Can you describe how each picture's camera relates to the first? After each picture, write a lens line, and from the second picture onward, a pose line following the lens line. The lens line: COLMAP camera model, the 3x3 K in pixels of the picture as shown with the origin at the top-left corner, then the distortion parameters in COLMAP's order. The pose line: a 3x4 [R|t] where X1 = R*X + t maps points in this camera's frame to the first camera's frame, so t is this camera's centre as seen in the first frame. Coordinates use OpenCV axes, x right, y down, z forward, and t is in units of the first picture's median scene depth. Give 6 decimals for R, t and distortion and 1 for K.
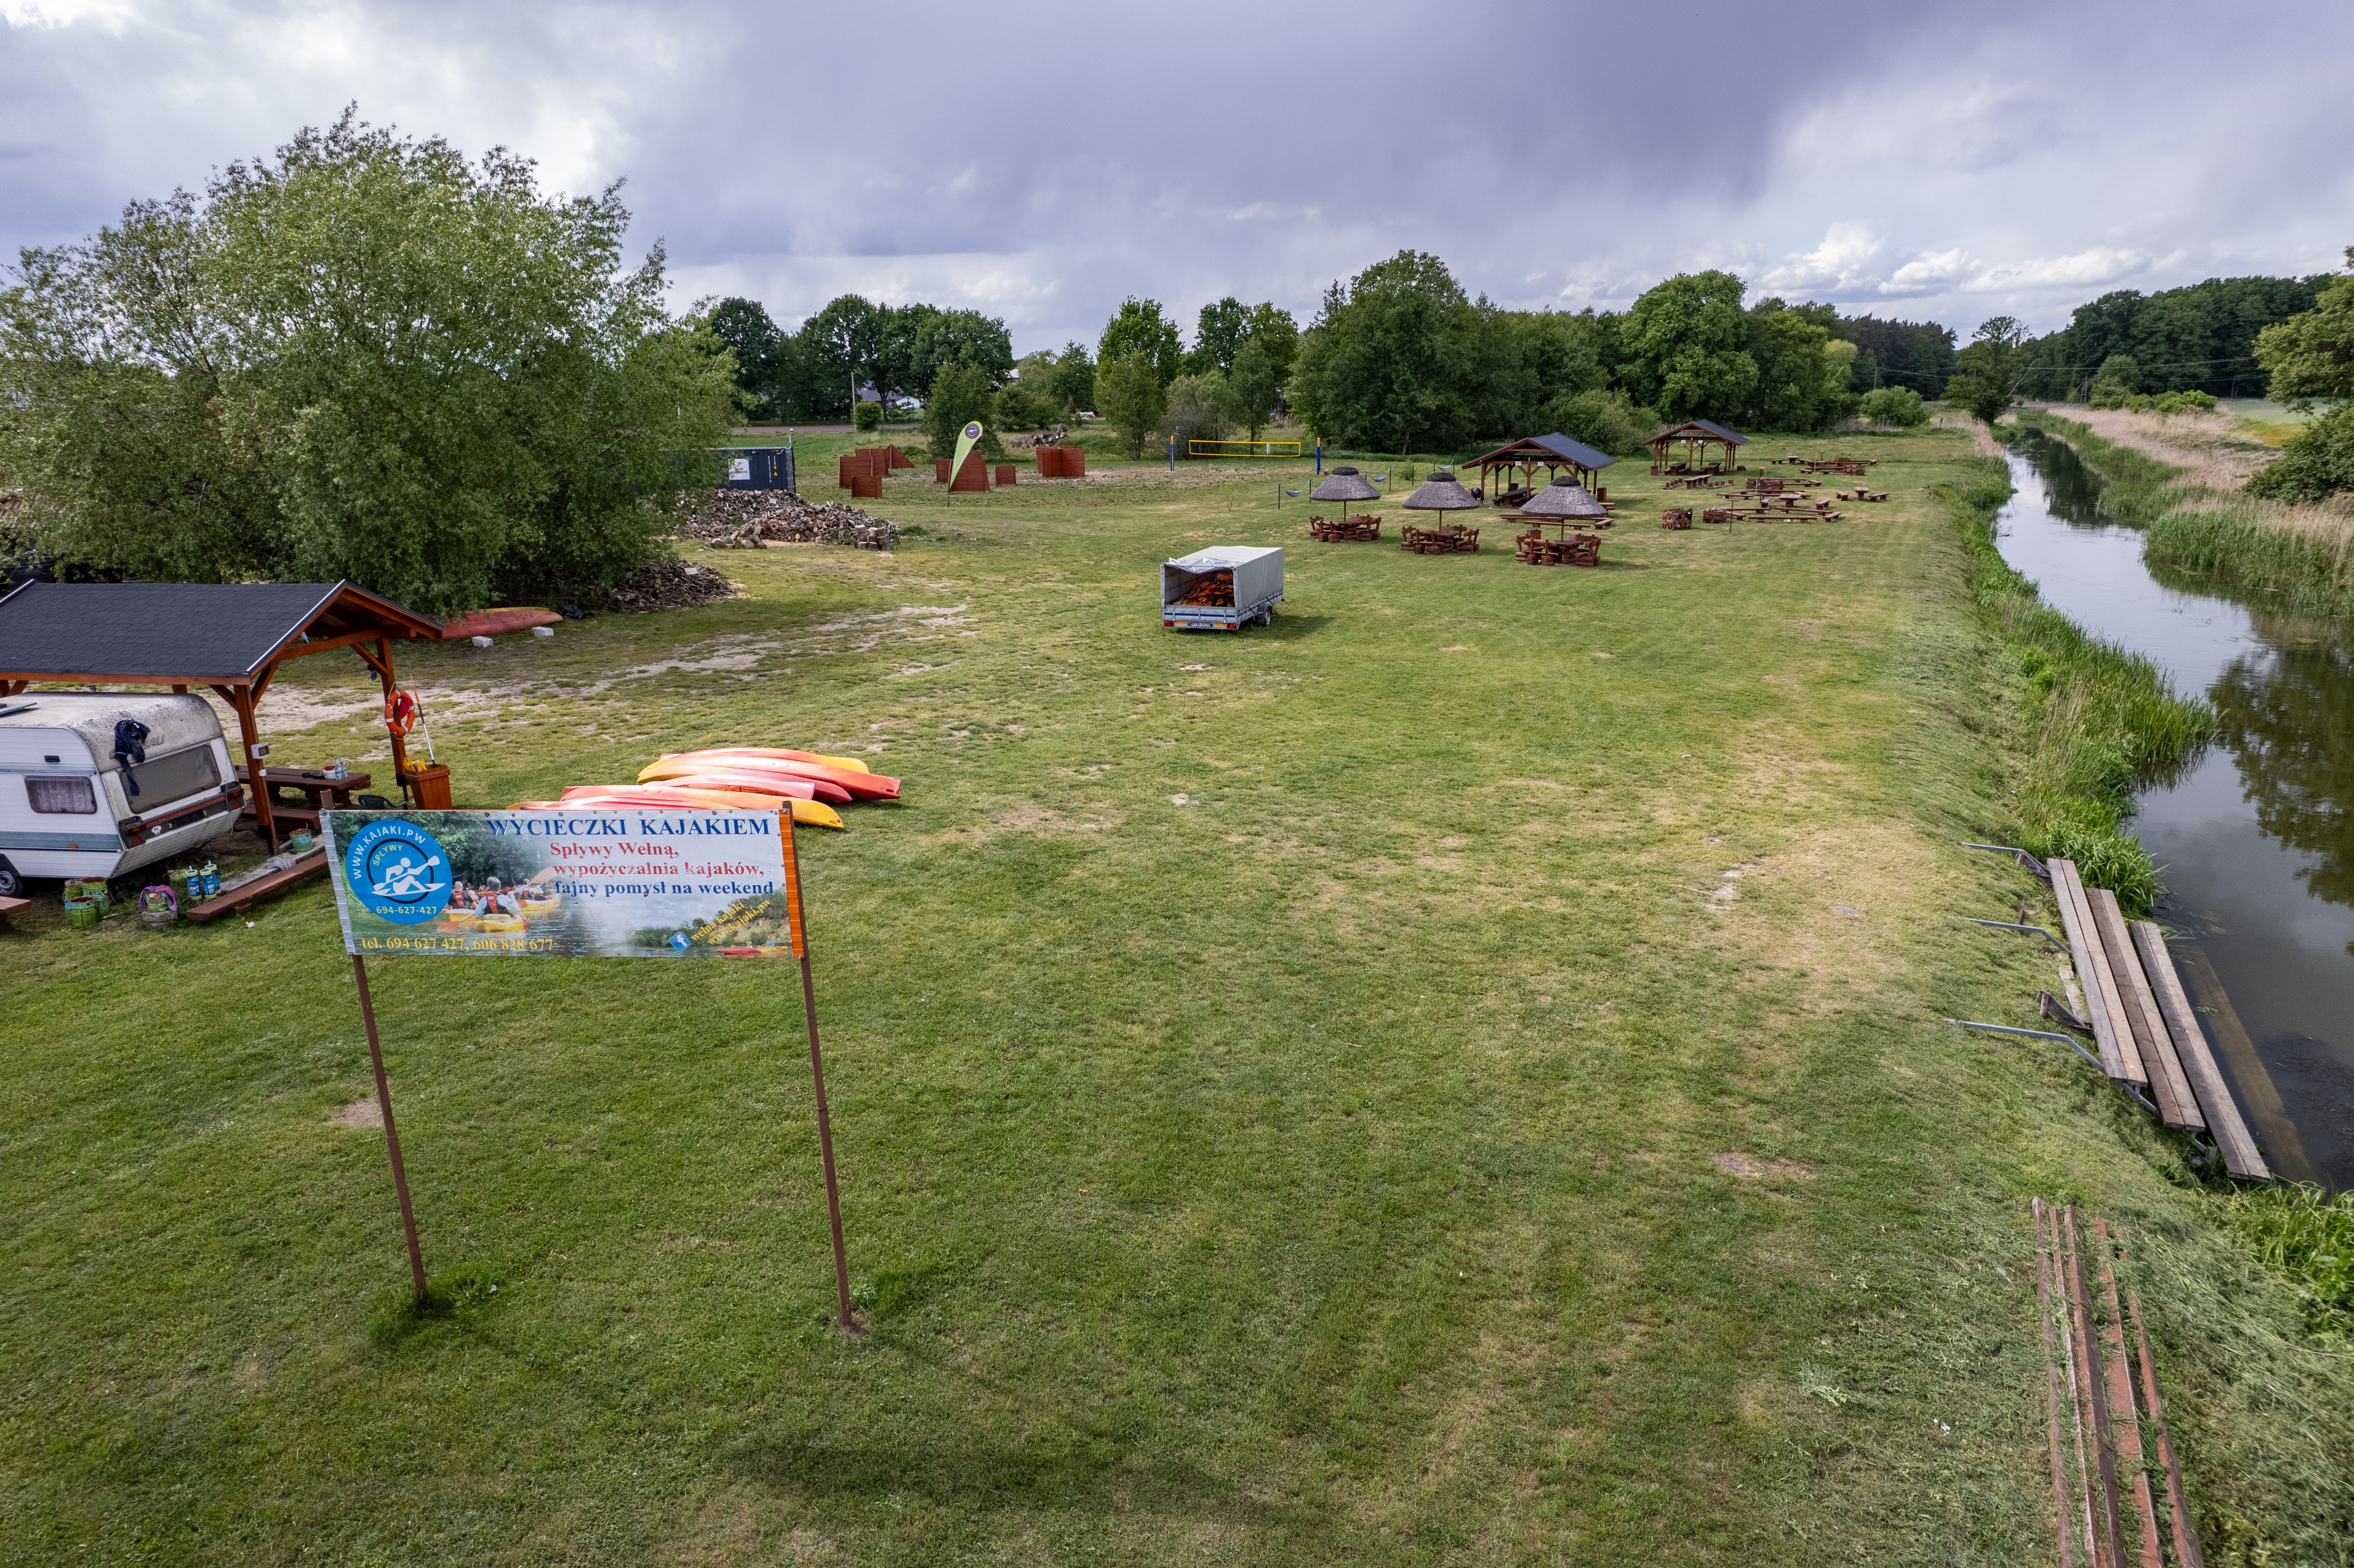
lens RADIAL K [[1491.5, 0, 1177.0], [0, 1491.5, 784.0], [0, 0, 1]] dist [-0.071915, 0.063597]
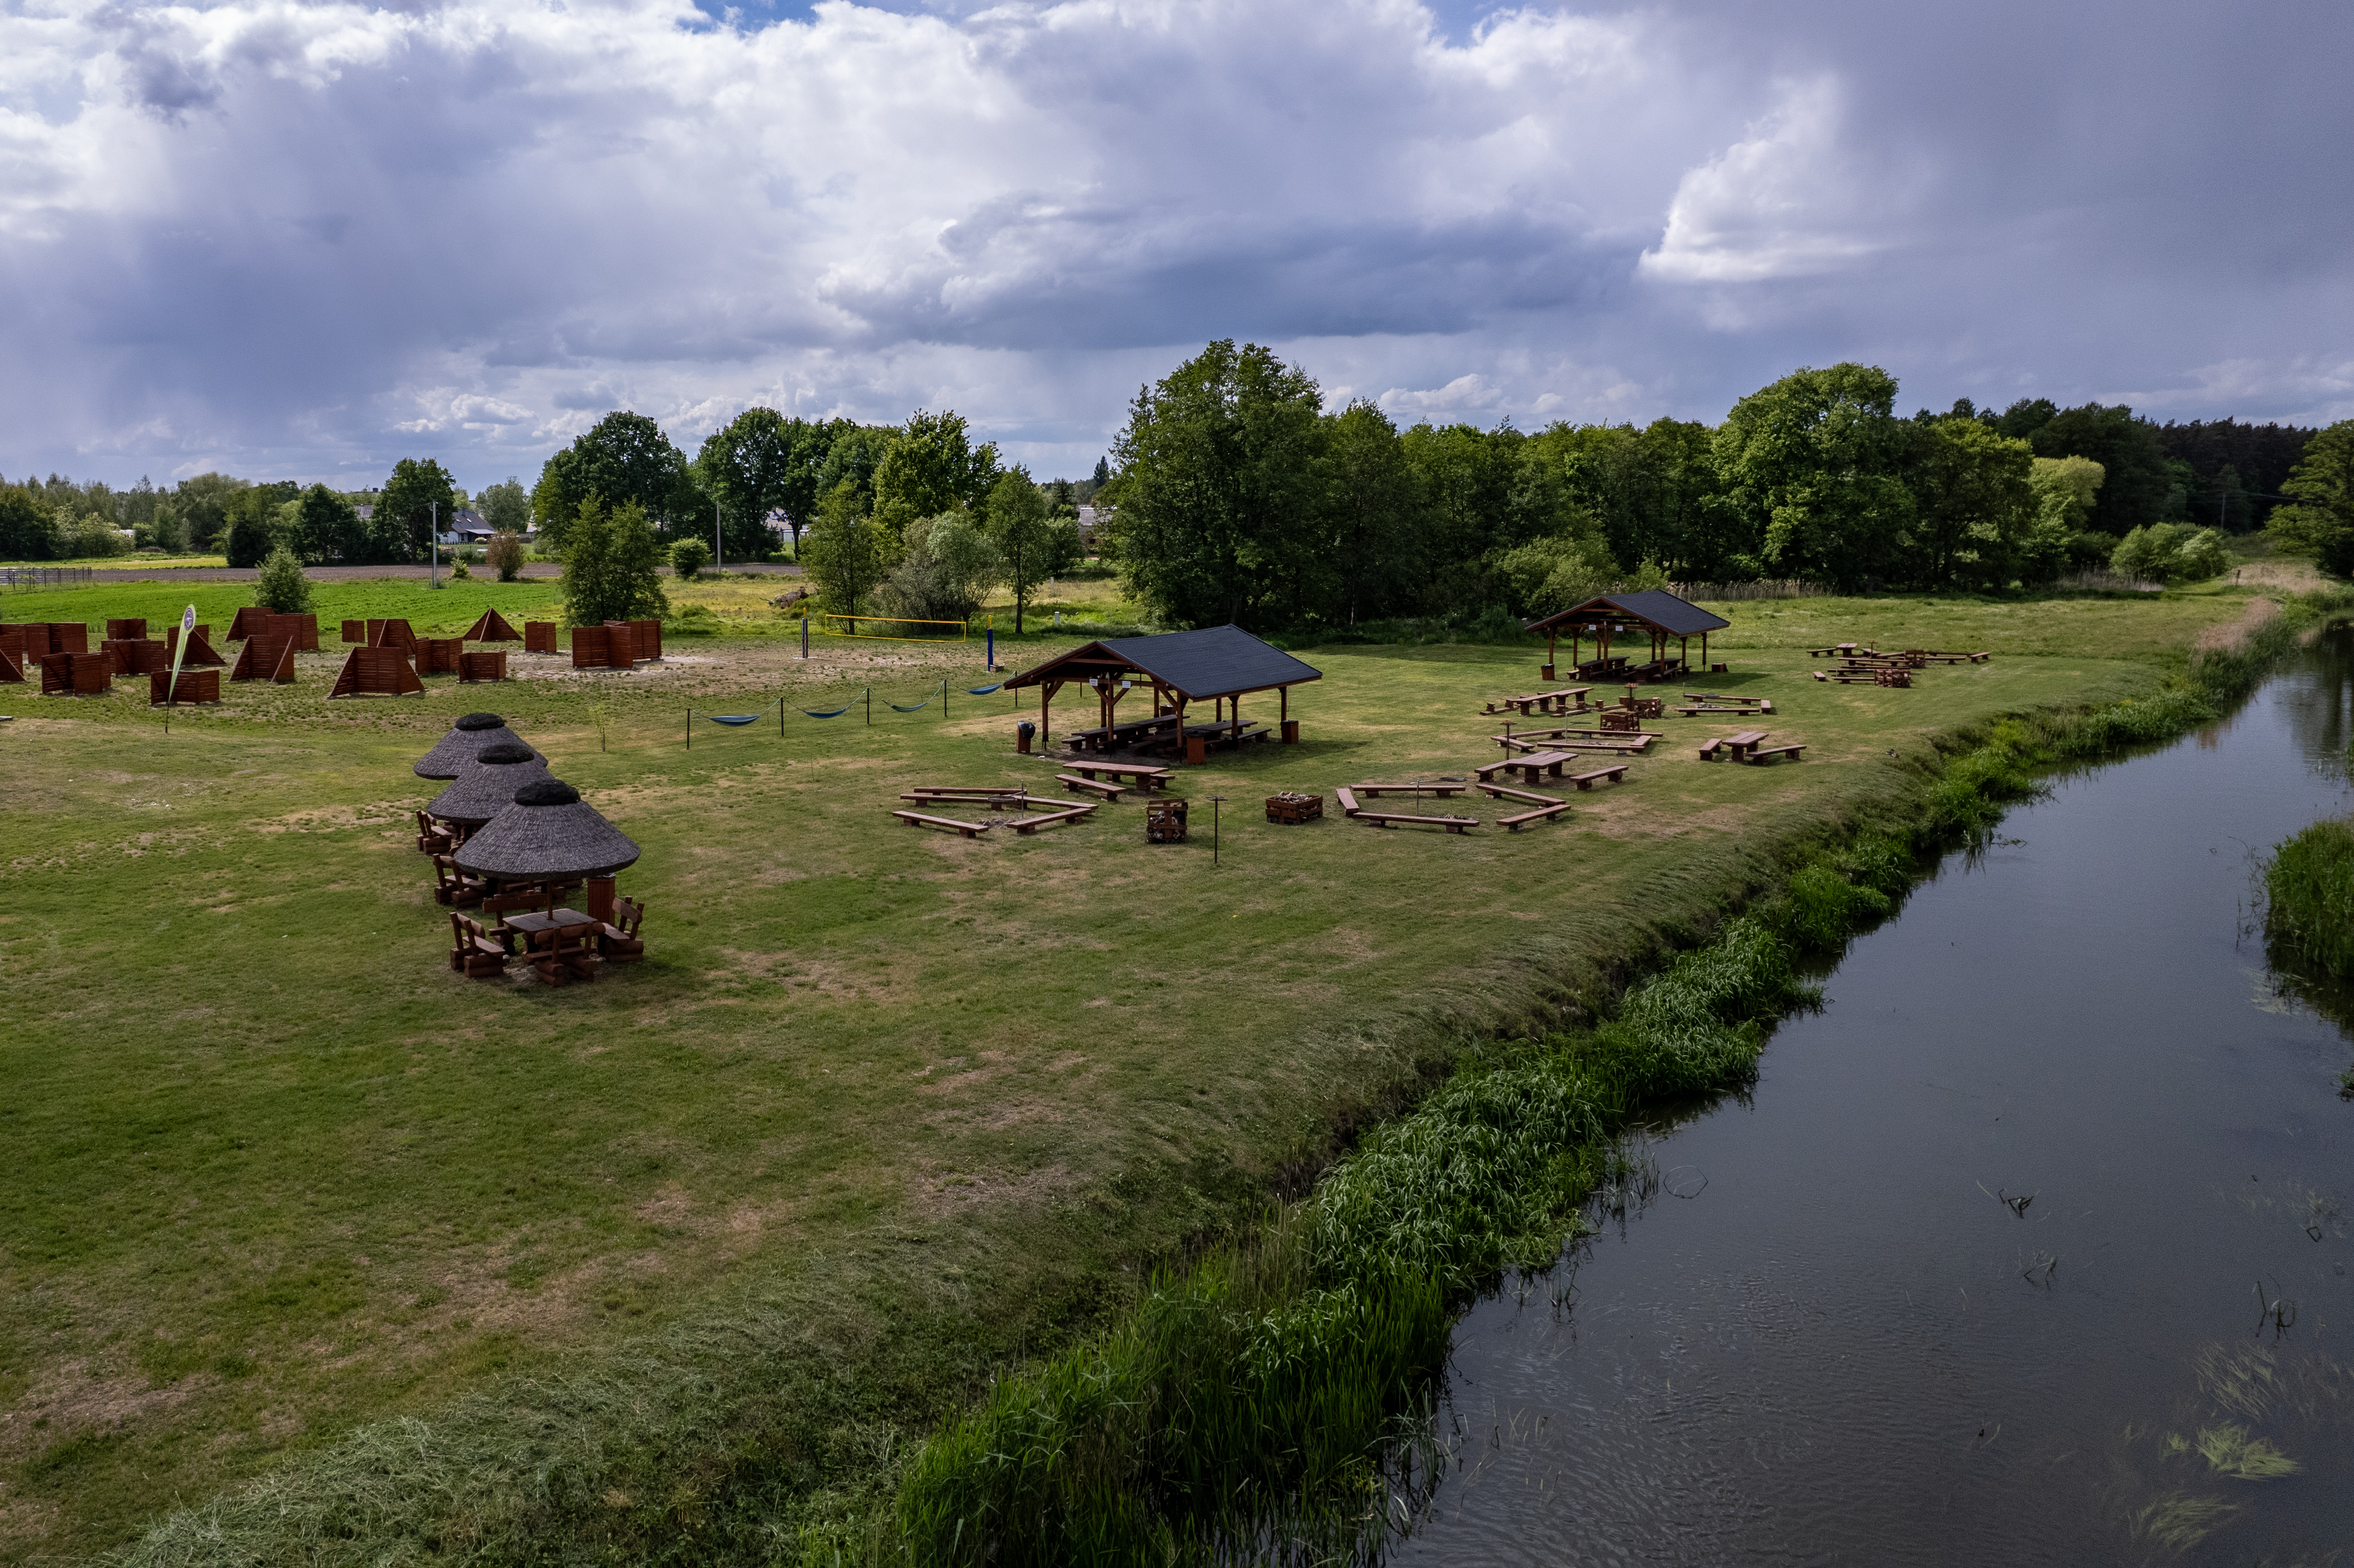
lens RADIAL K [[1771.8, 0, 941.3], [0, 1771.8, 687.6], [0, 0, 1]] dist [-0.092064, 0.068924]
pose [[0.971902, 0.026132, -0.233931, 0.240057], [-0.063161, 0.986325, -0.152229, -0.075188], [0.226754, 0.162727, 0.960262, 0.229207]]
